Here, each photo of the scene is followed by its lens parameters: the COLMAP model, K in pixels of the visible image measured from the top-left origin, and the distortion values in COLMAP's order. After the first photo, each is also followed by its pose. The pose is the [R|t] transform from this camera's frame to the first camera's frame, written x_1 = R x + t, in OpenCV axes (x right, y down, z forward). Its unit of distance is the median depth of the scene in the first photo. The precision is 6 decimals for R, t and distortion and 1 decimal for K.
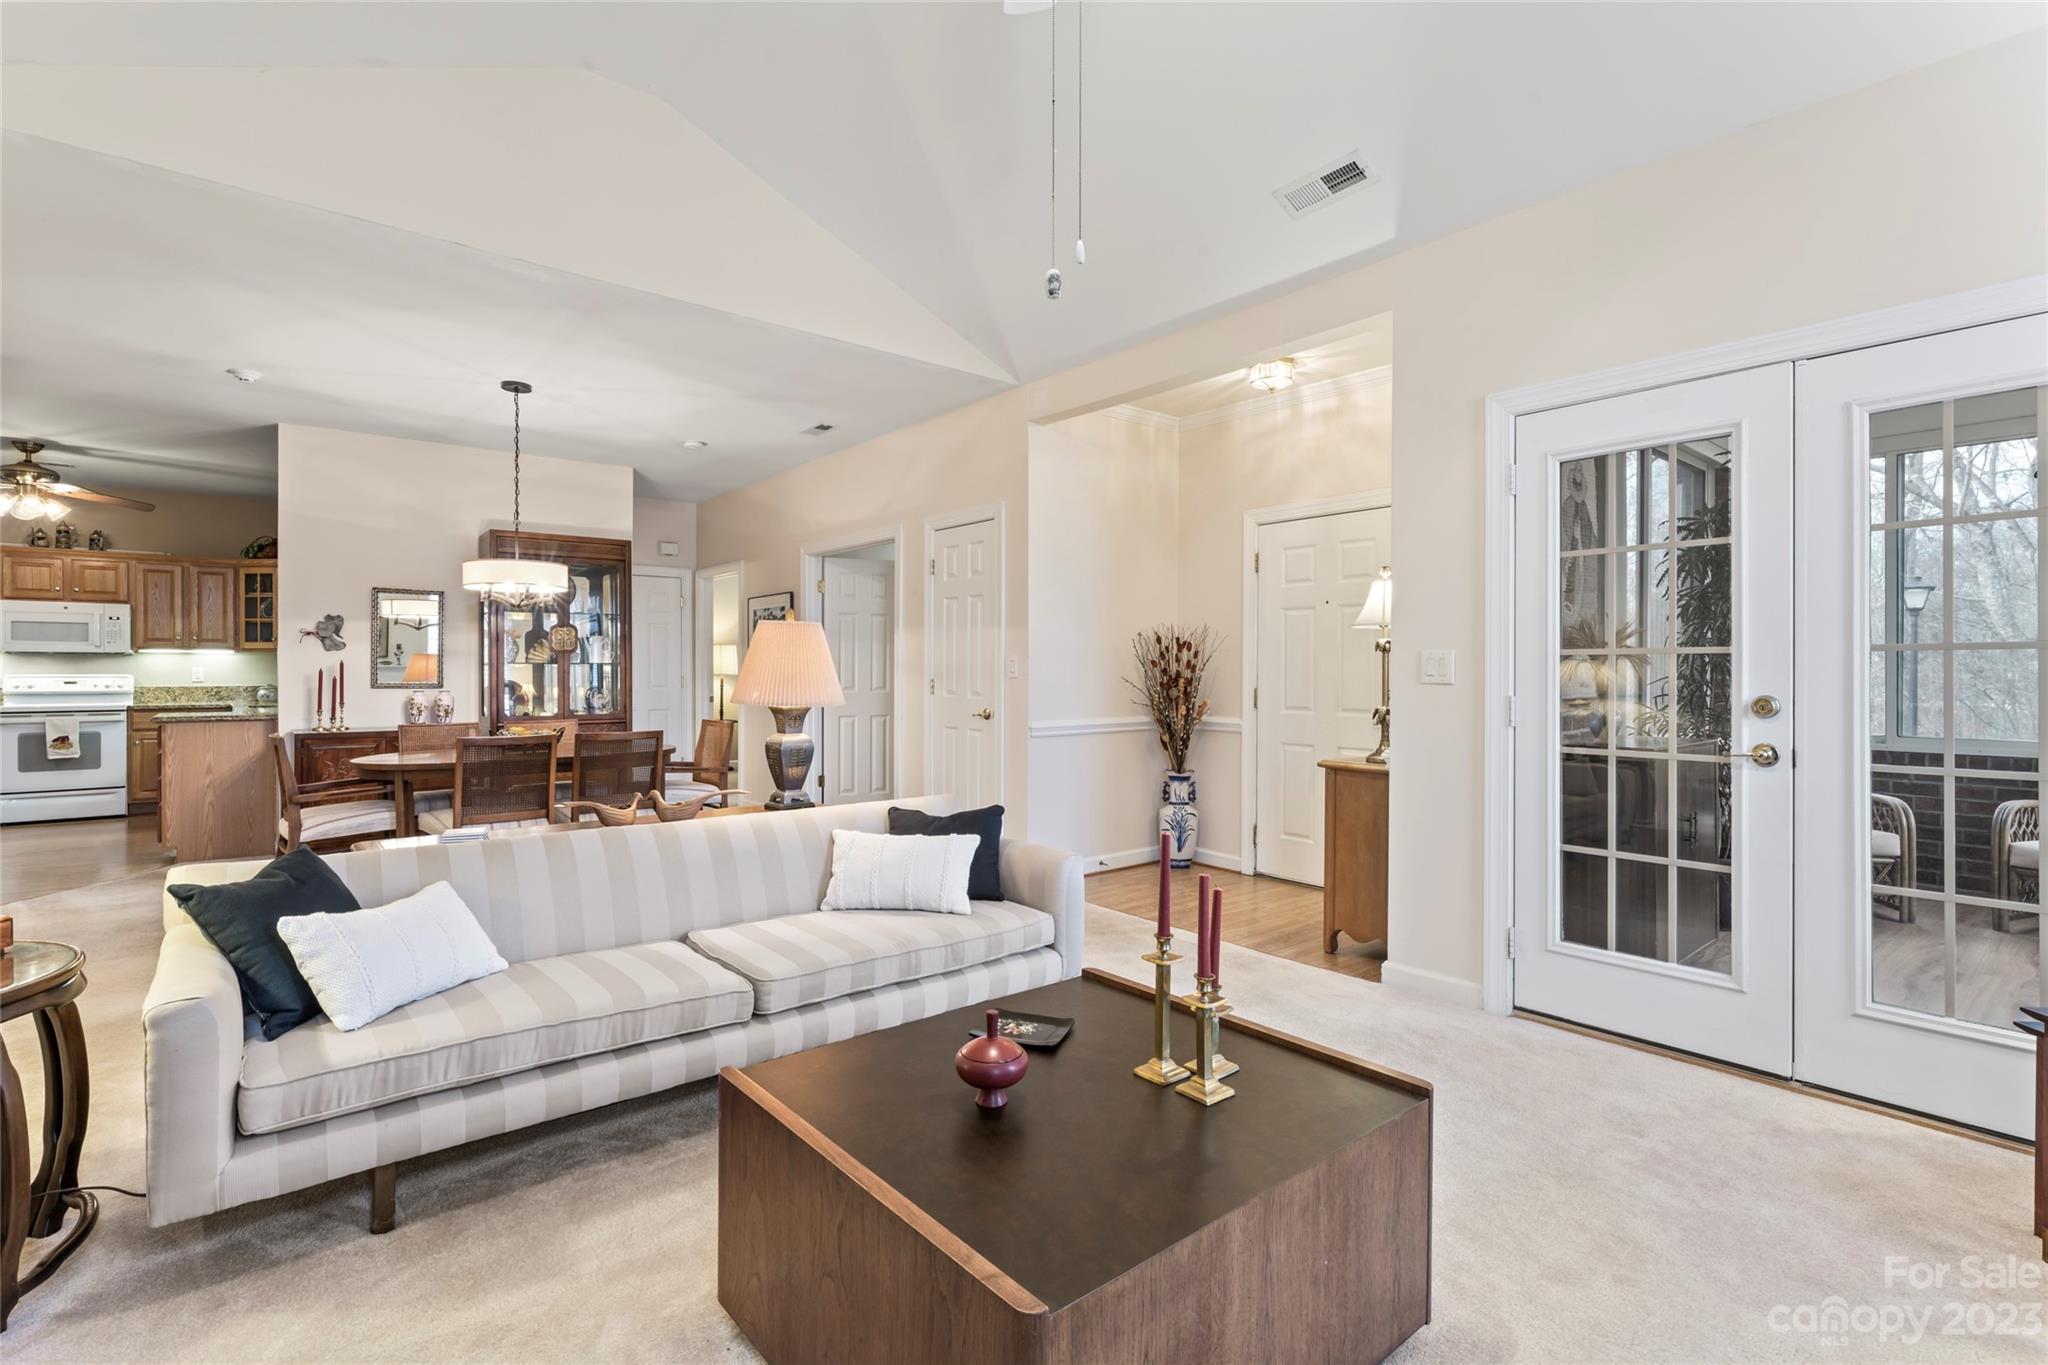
lens RADIAL K [[950.5, 0, 1020.1], [0, 950.5, 676.6], [0, 0, 1]] dist [-0.002313, -0.000172]
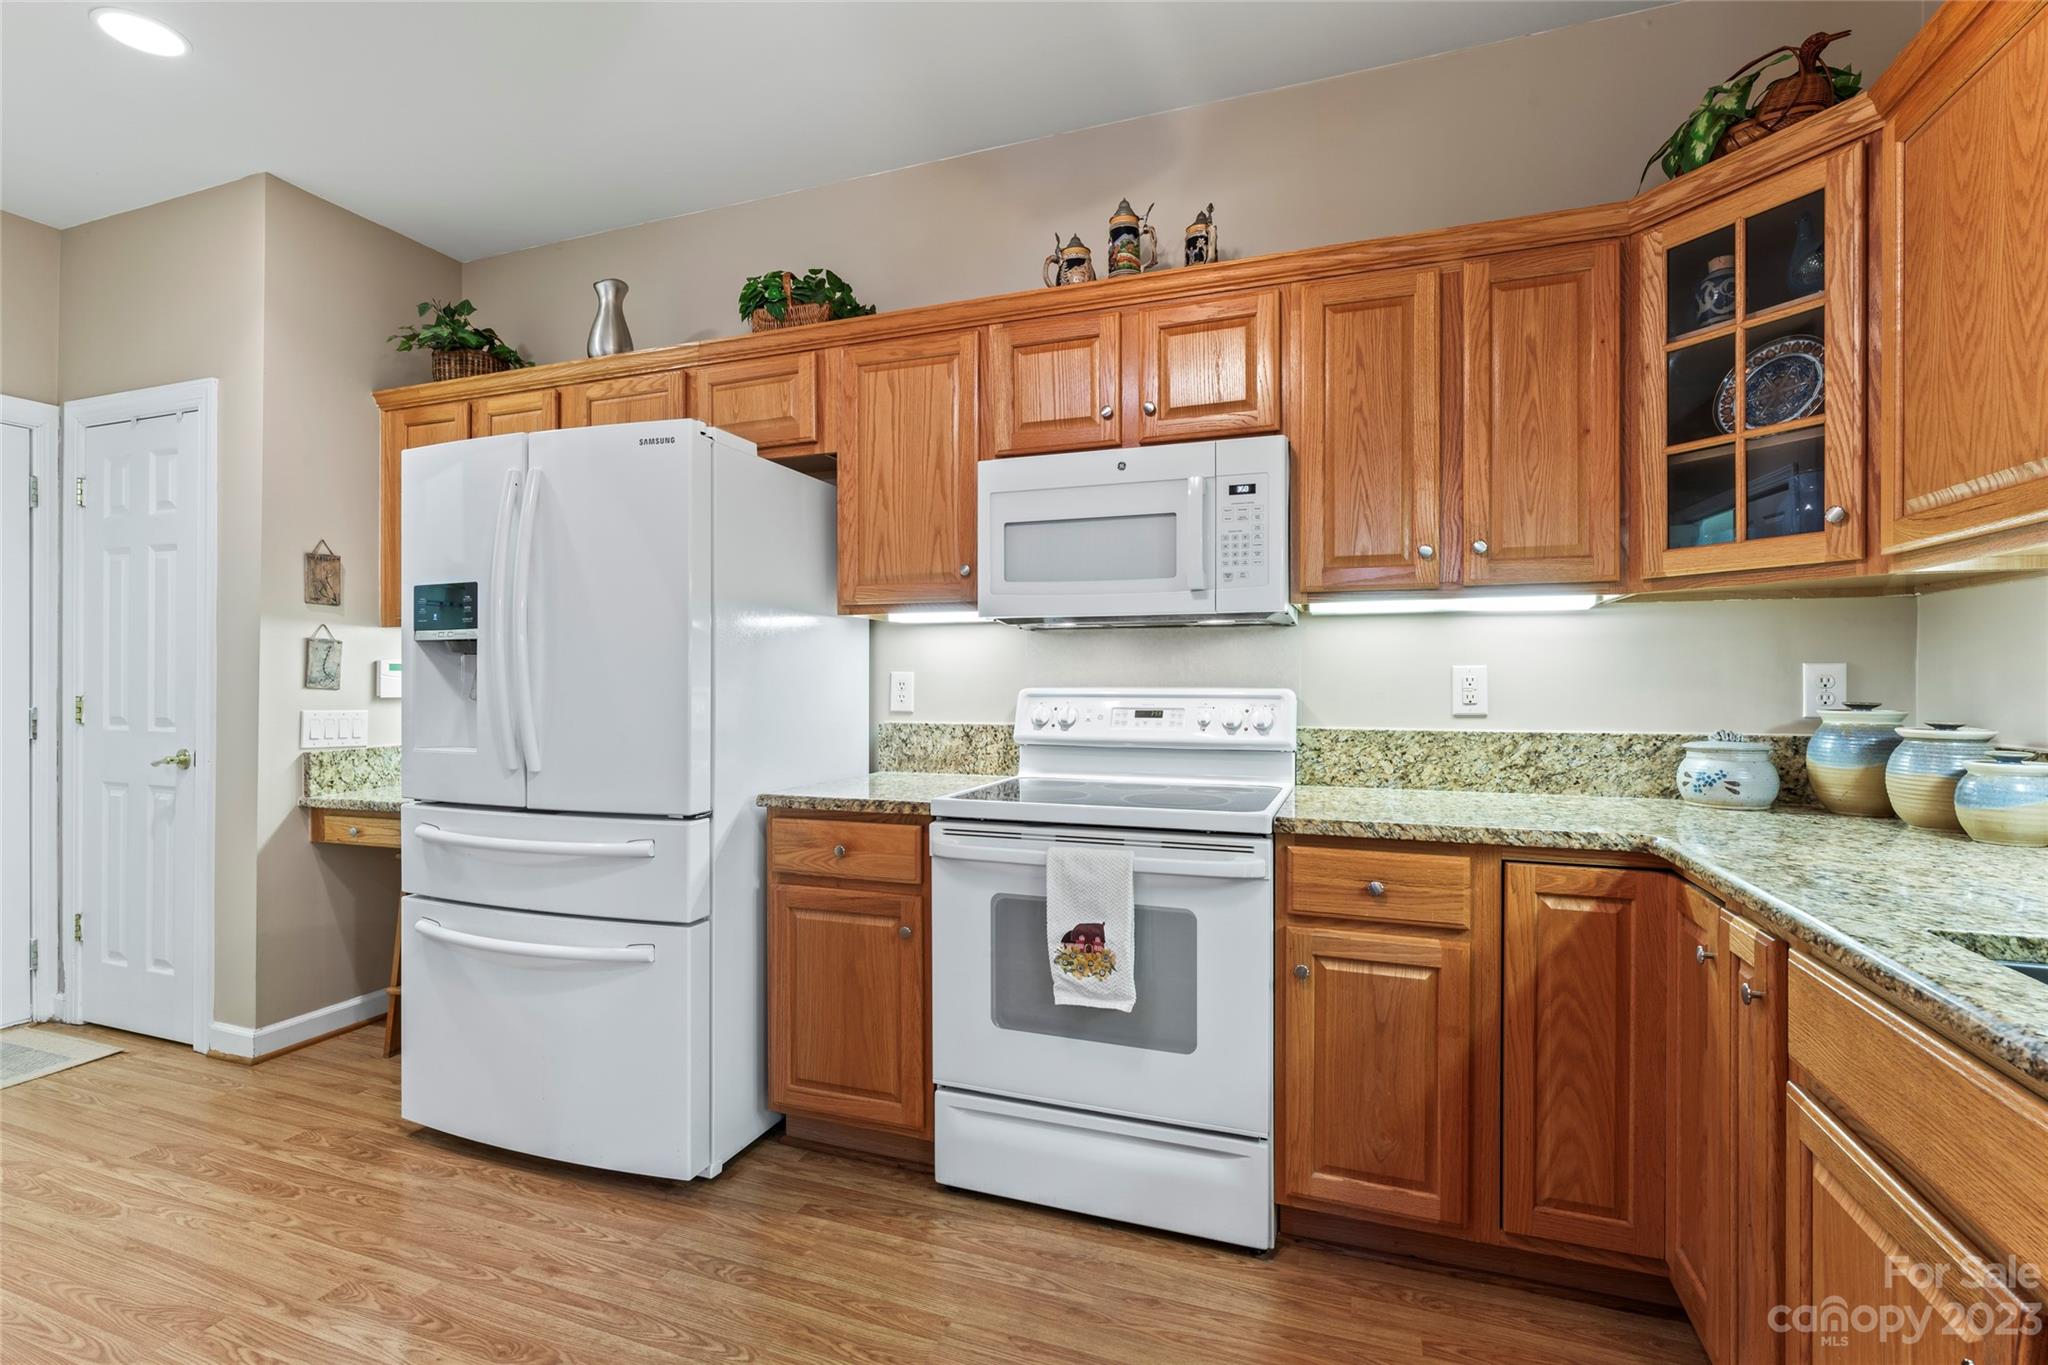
lens RADIAL K [[939.3, 0, 1029.1], [0, 939.3, 683.1], [0, 0, 1]] dist [-0.001594, -0.000463]
pose [[0.506651, 0.003923, -0.862142, -0.939176], [-0.000980, 0.999992, 0.003974, -0.006915], [0.862150, -0.001169, 0.506651, 1.010996]]
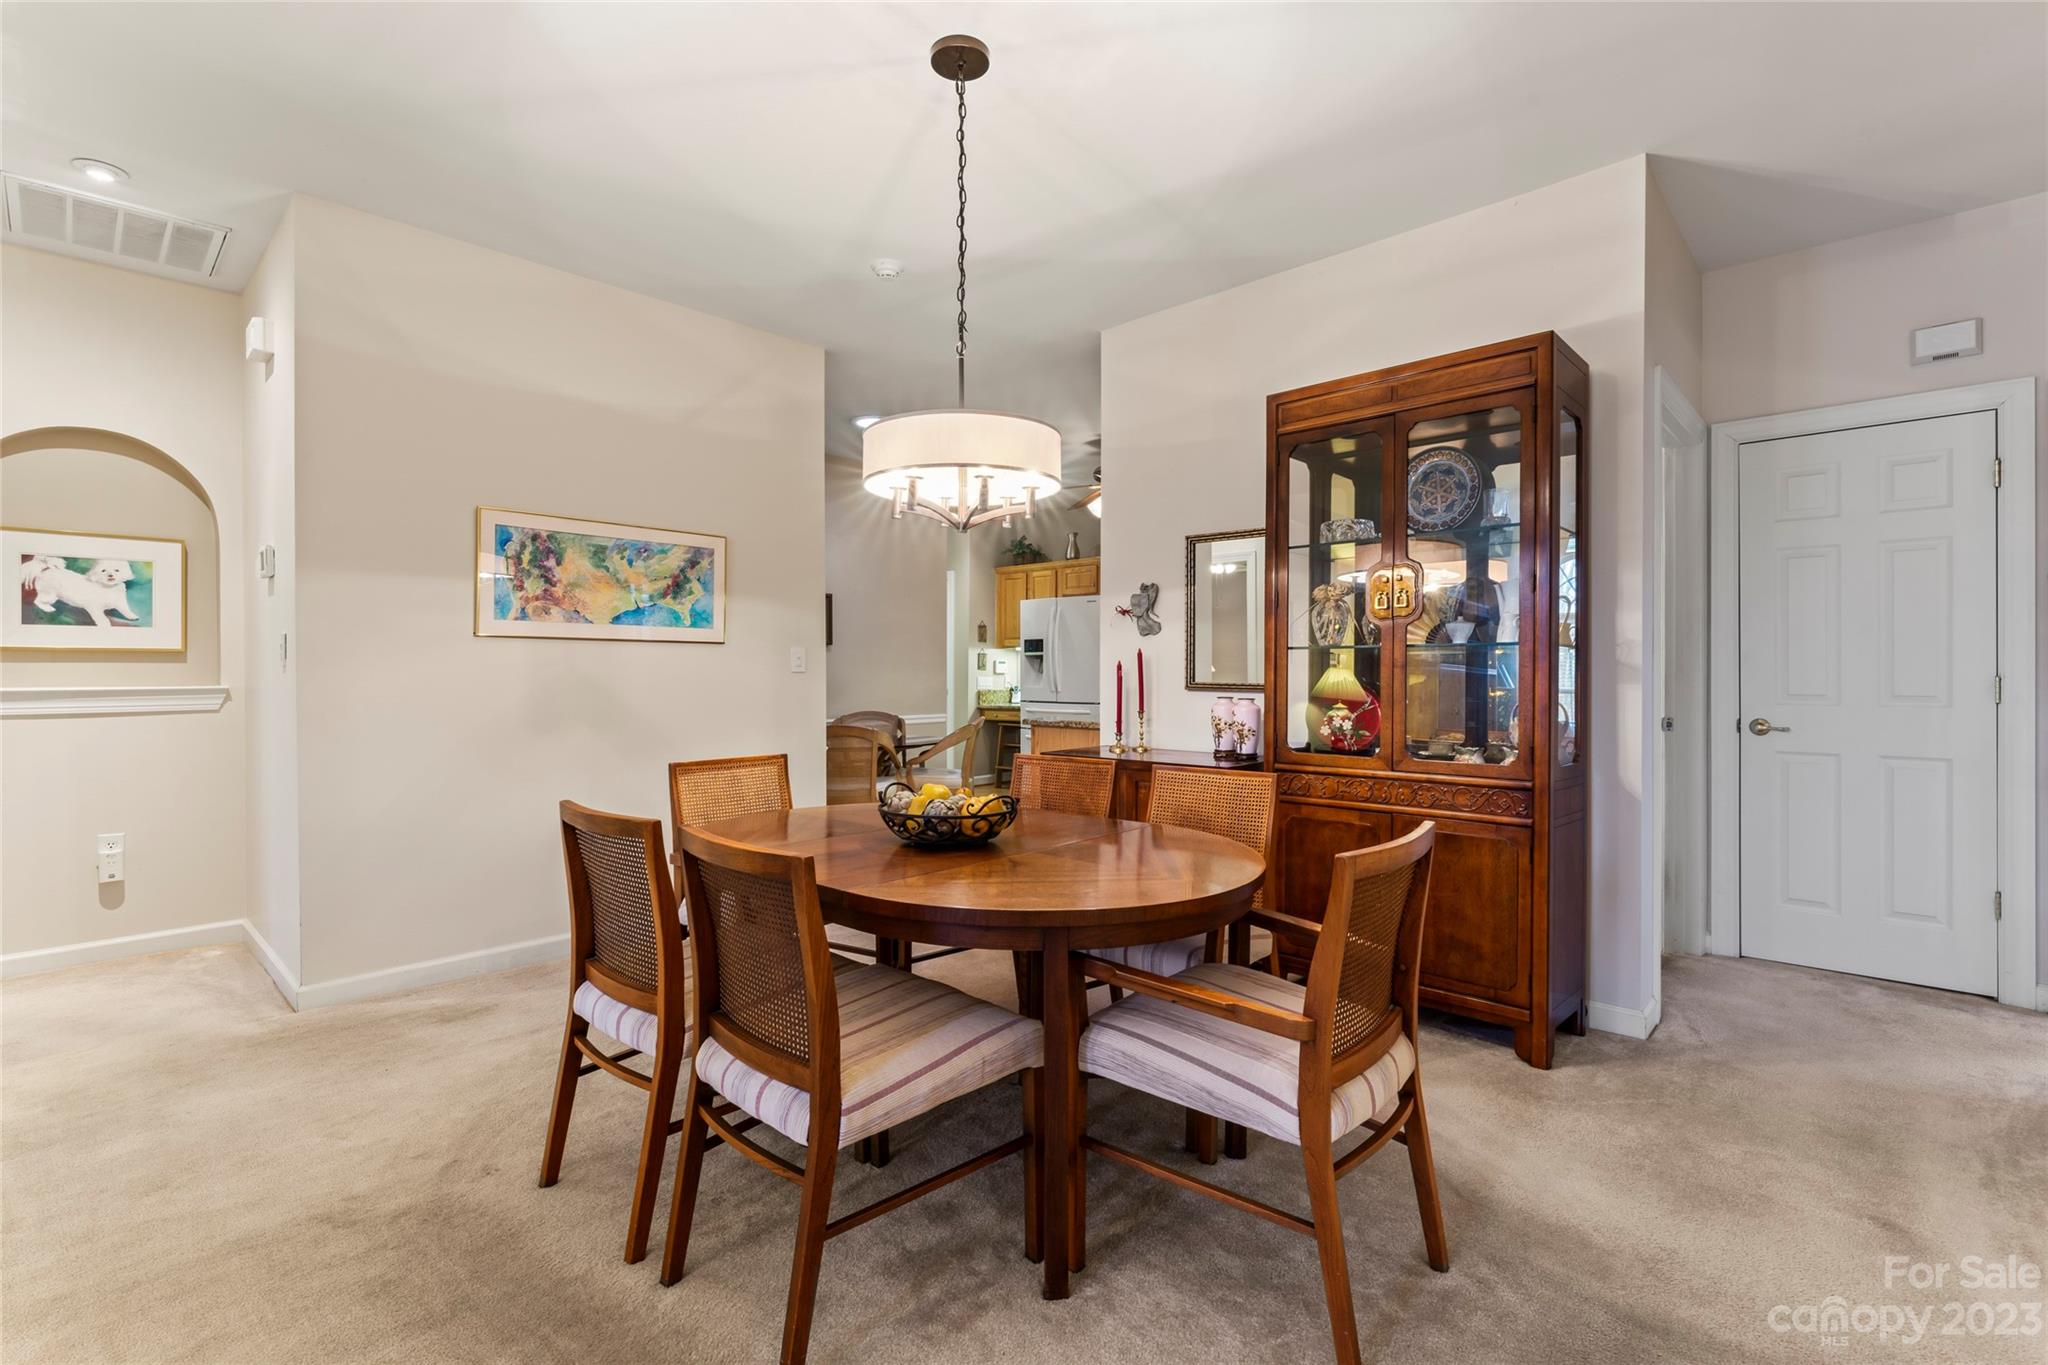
lens RADIAL K [[938.3, 0, 1018.2], [0, 938.3, 679.1], [0, 0, 1]] dist [-0.002615, -0.000559]
pose [[0.120448, 0.010188, -0.992667, -0.053164], [0.001216, 0.999945, 0.010410, -0.002295], [0.992719, -0.002461, 0.120429, 0.815758]]
